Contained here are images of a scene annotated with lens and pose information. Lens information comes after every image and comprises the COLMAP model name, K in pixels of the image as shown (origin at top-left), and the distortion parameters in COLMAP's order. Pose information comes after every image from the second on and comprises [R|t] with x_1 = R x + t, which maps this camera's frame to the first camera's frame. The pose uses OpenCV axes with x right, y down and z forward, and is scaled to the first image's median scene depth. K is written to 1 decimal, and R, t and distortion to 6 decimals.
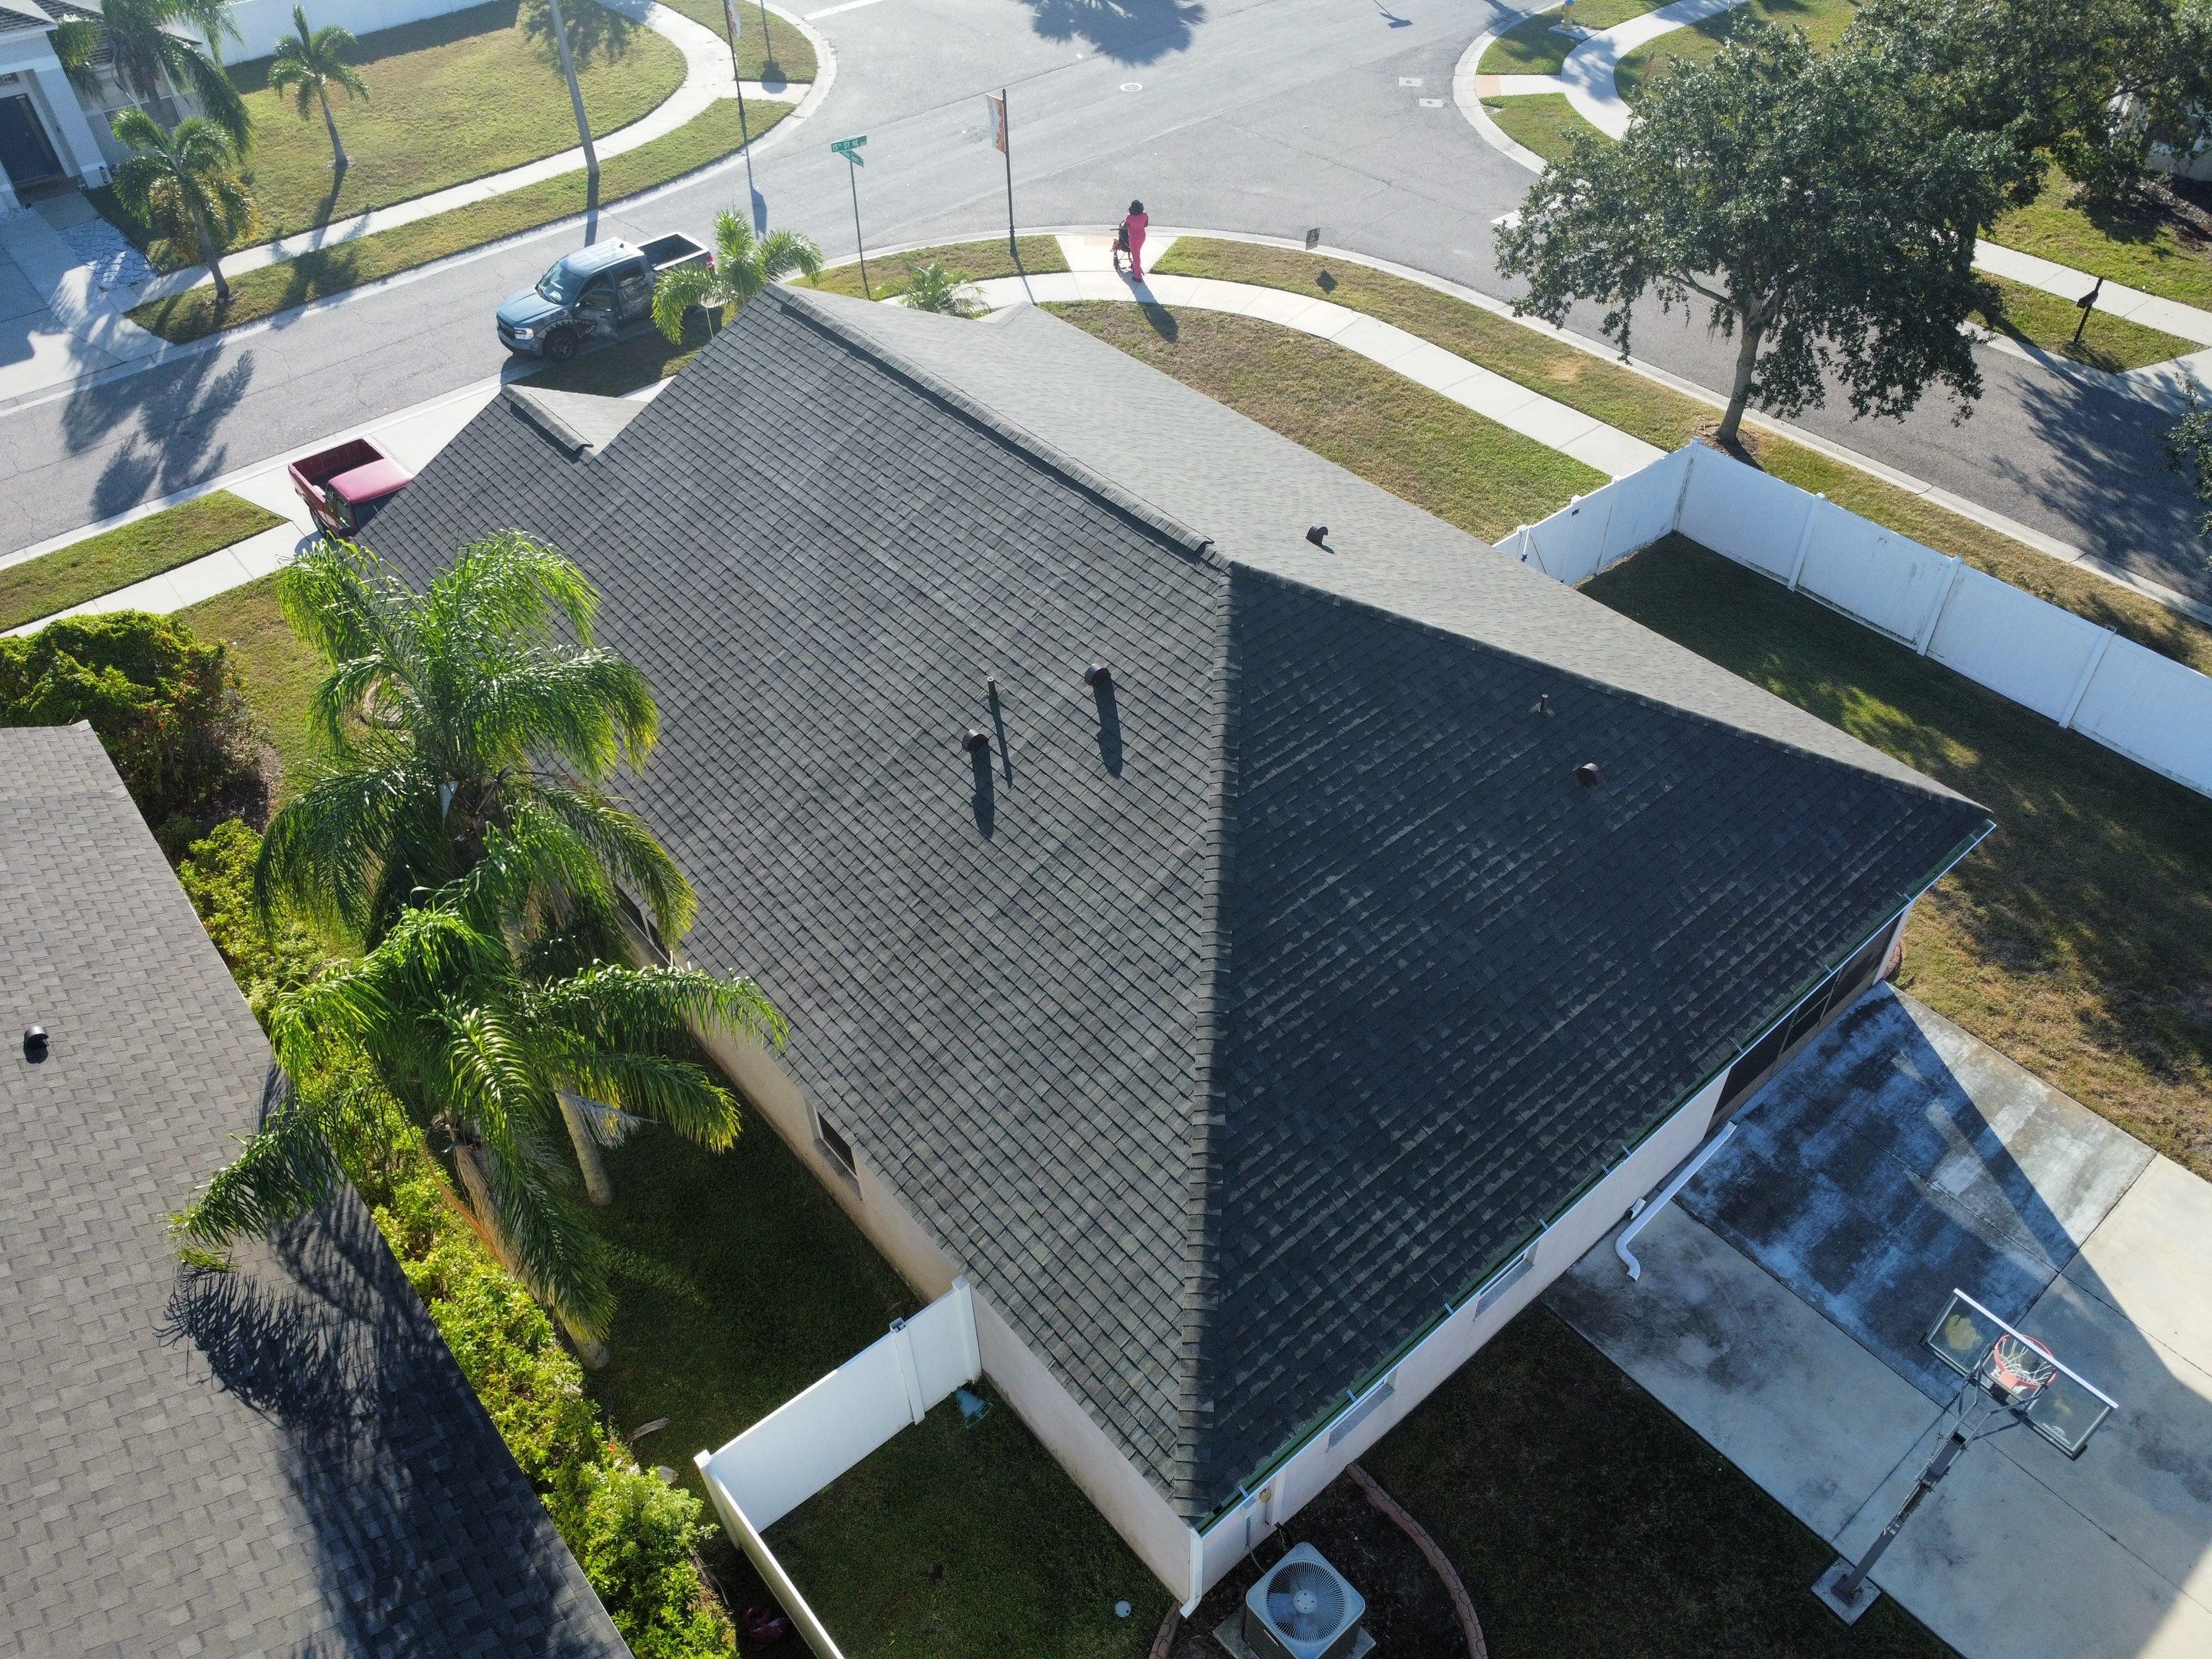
lens RADIAL K [[1605.0, 0, 1089.8], [0, 1605.0, 813.7], [0, 0, 1]] dist [-0.032245, 0.002482]
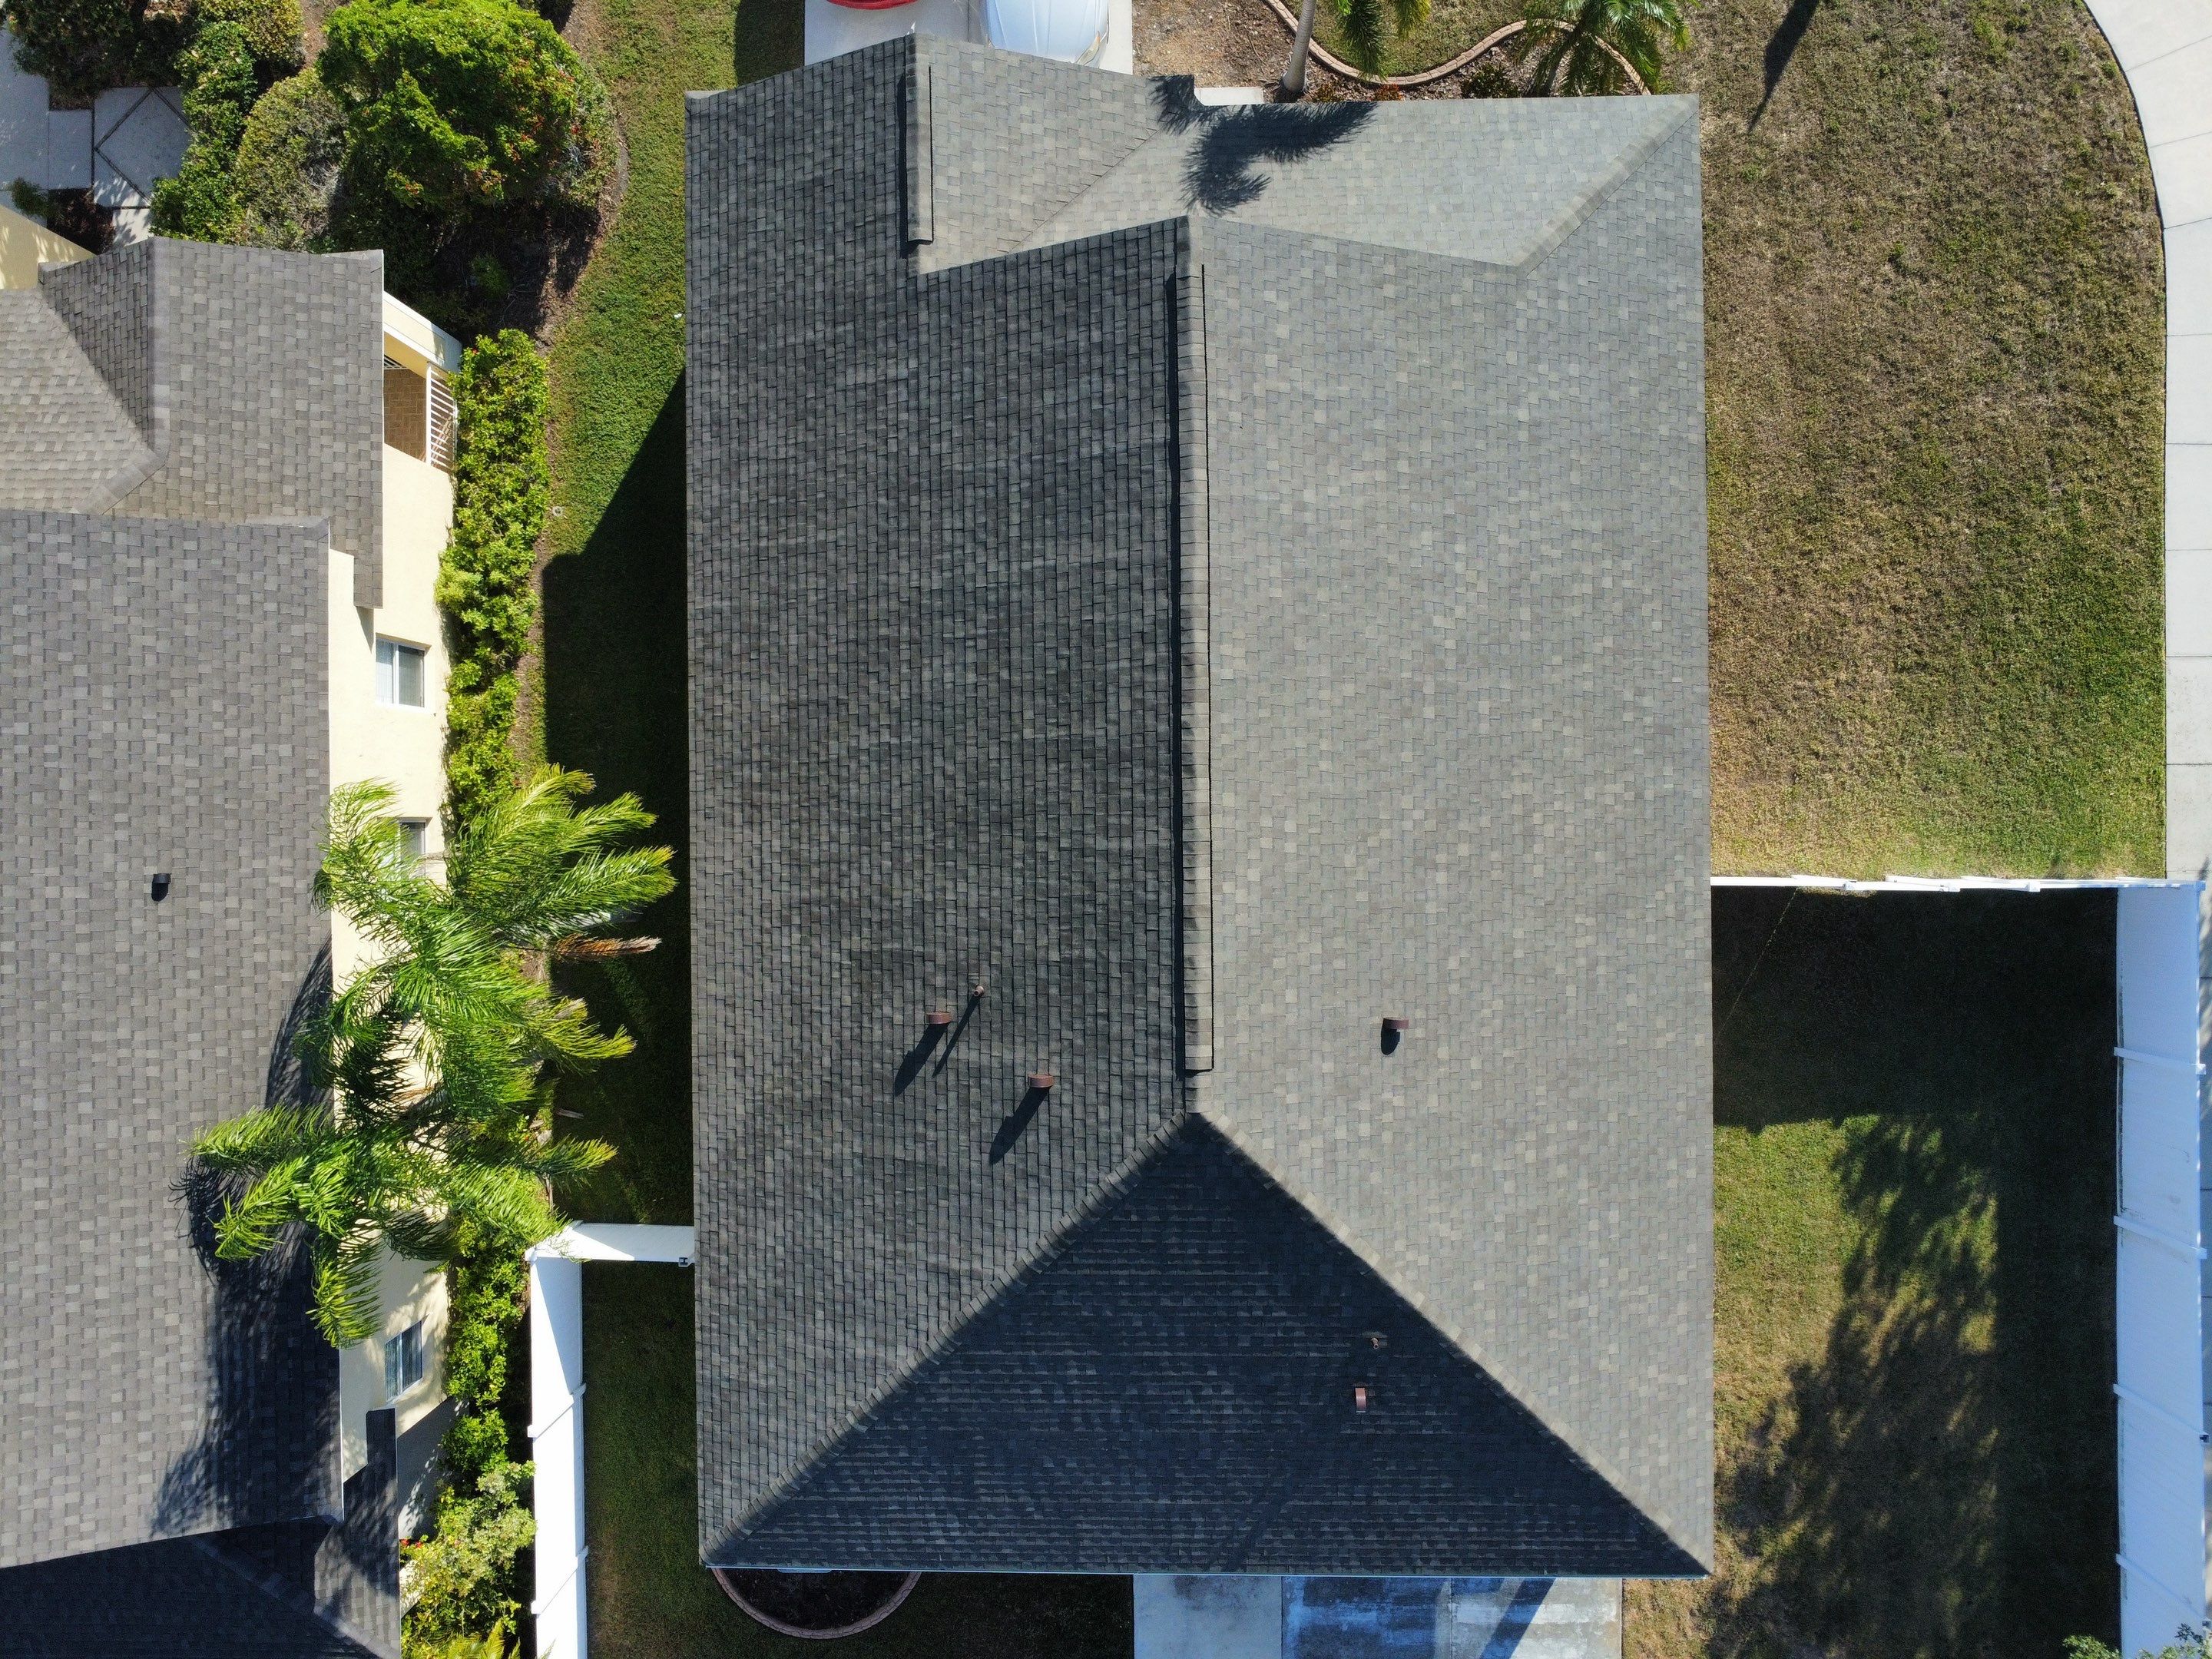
lens RADIAL K [[1605.0, 0, 1089.1], [0, 1605.0, 813.7], [0, 0, 1]] dist [-0.032245, 0.002482]
pose [[0.774468, 0.632423, -0.015535, -0.057005], [-0.405744, 0.515417, 0.754796, -0.866563], [0.485357, -0.578261, 0.655776, 0.386355]]
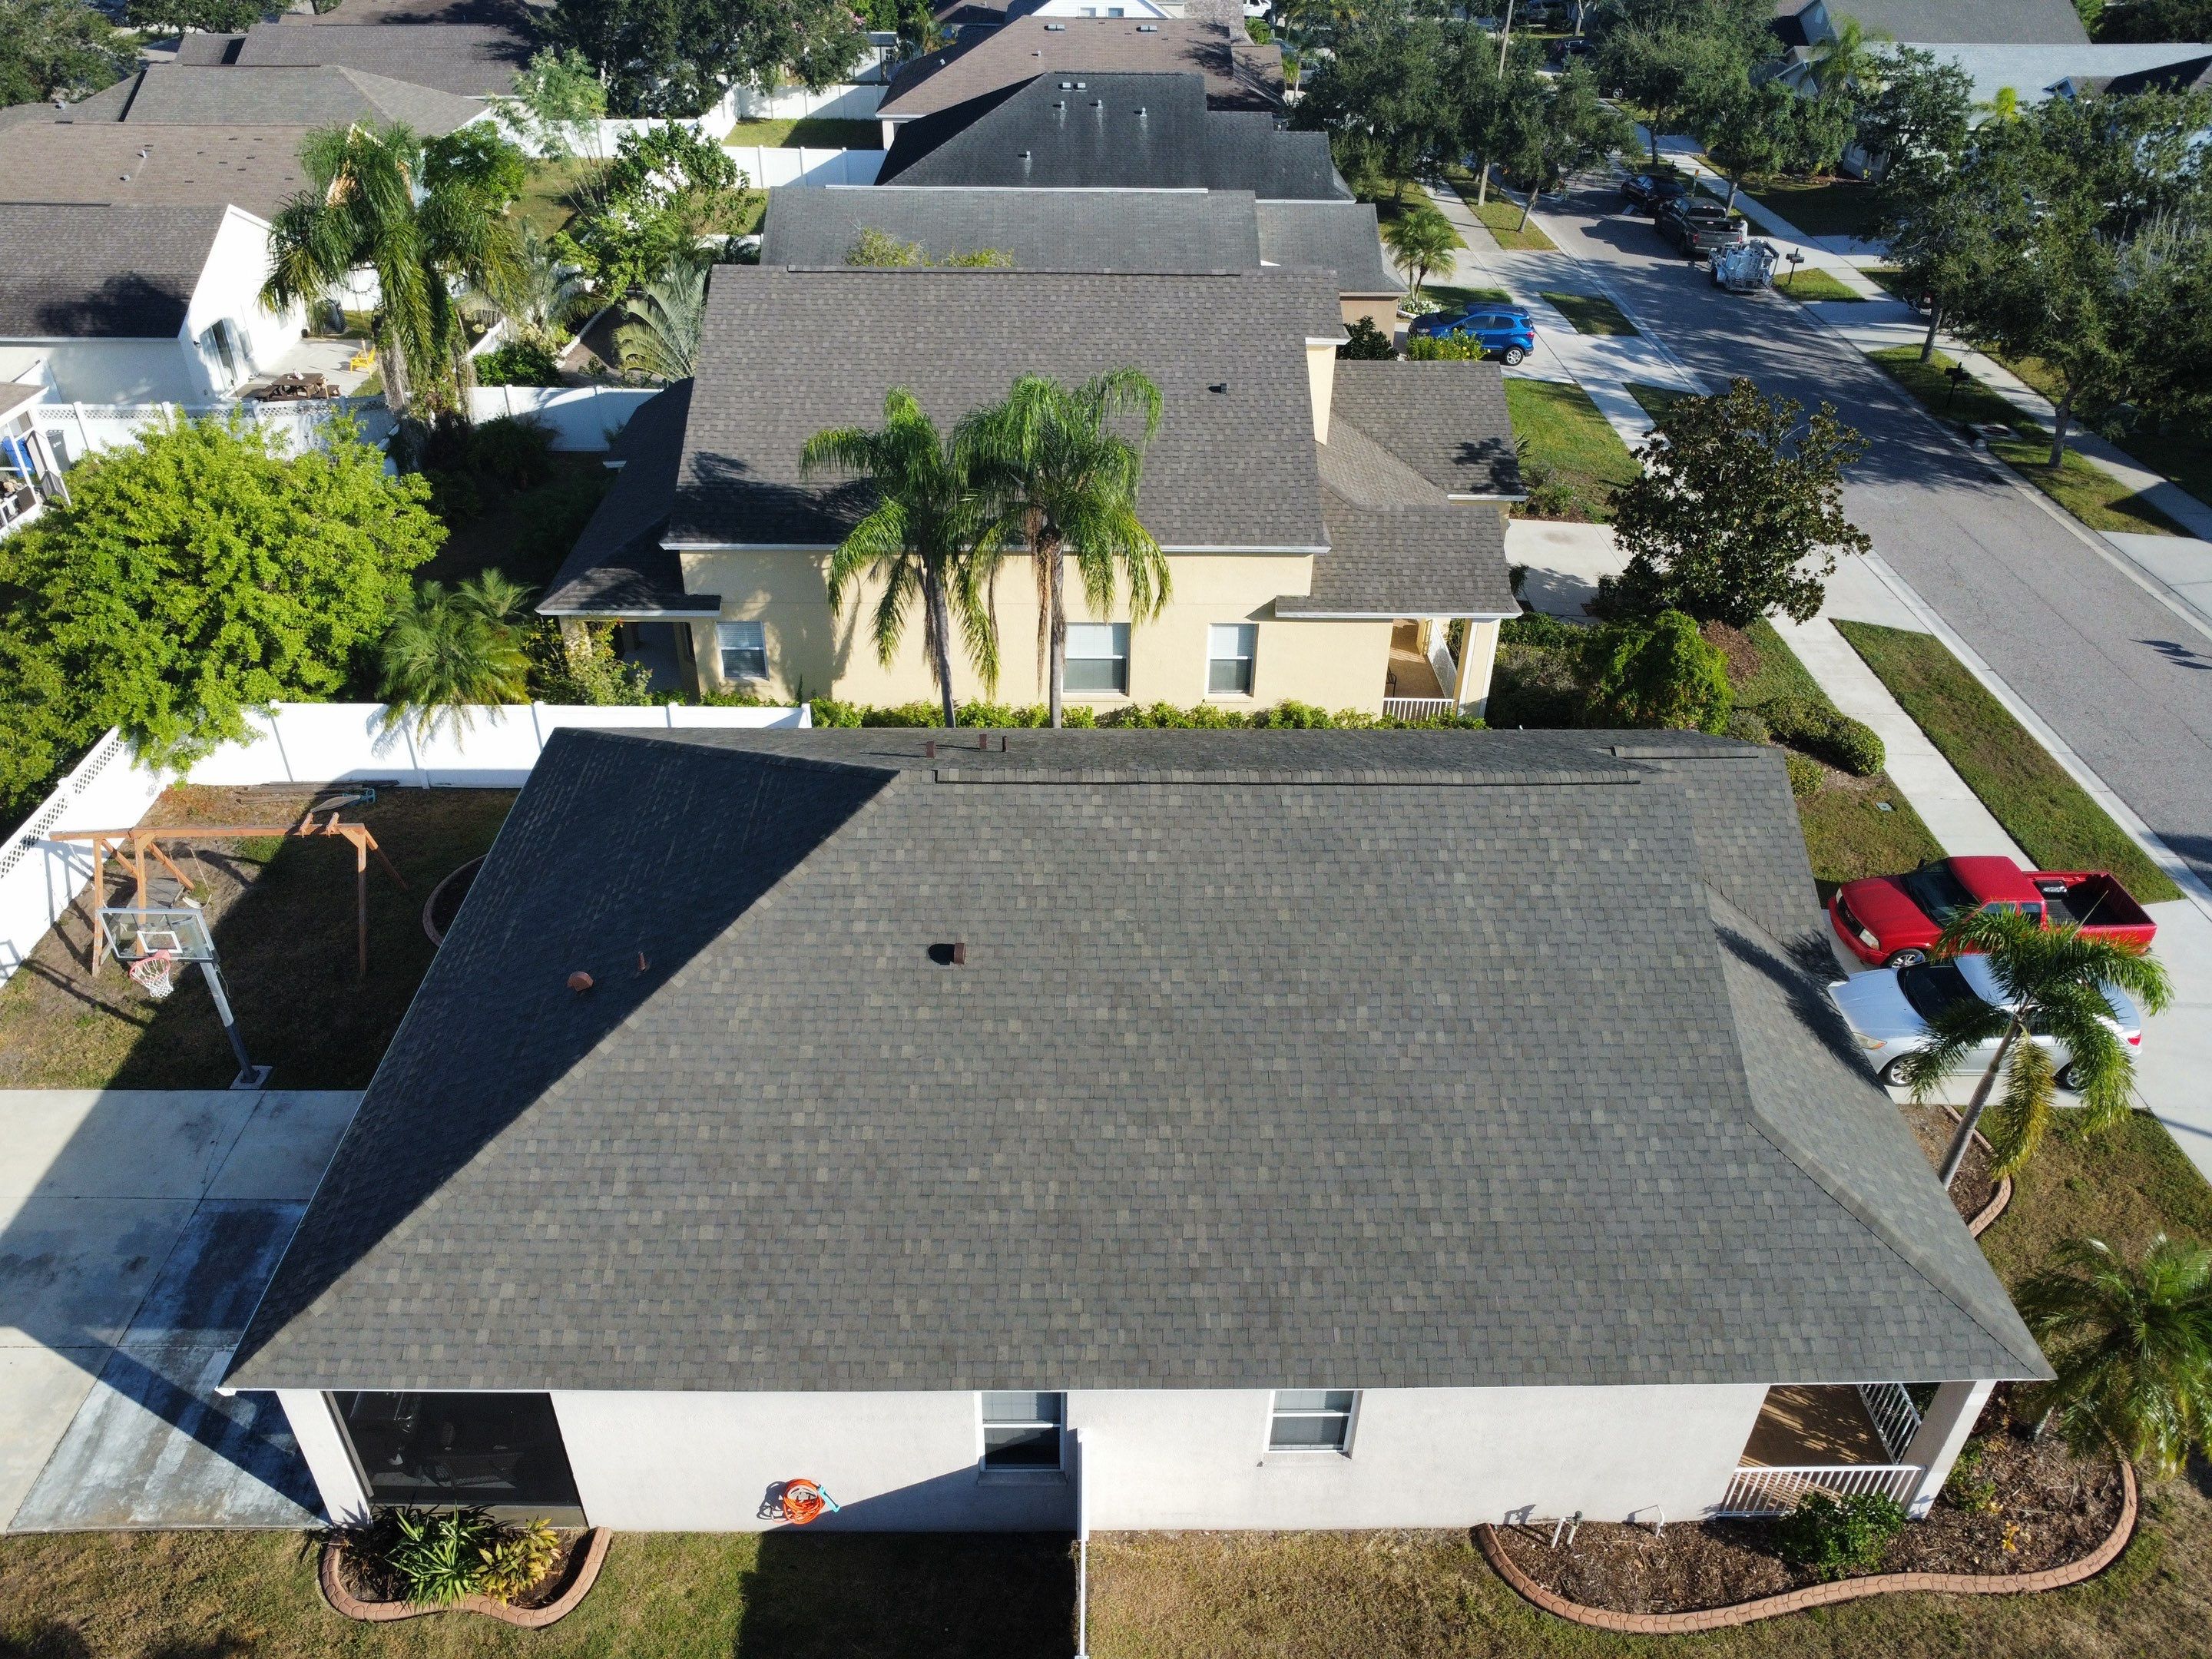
lens RADIAL K [[1605.0, 0, 1101.1], [0, 1605.0, 818.0], [0, 0, 1]] dist [-0.032245, 0.002482]
pose [[-0.626026, 0.450489, -0.636516, 0.654678], [-0.527586, 0.356394, 0.771126, -0.974089], [0.574234, 0.818562, 0.014560, 0.979721]]
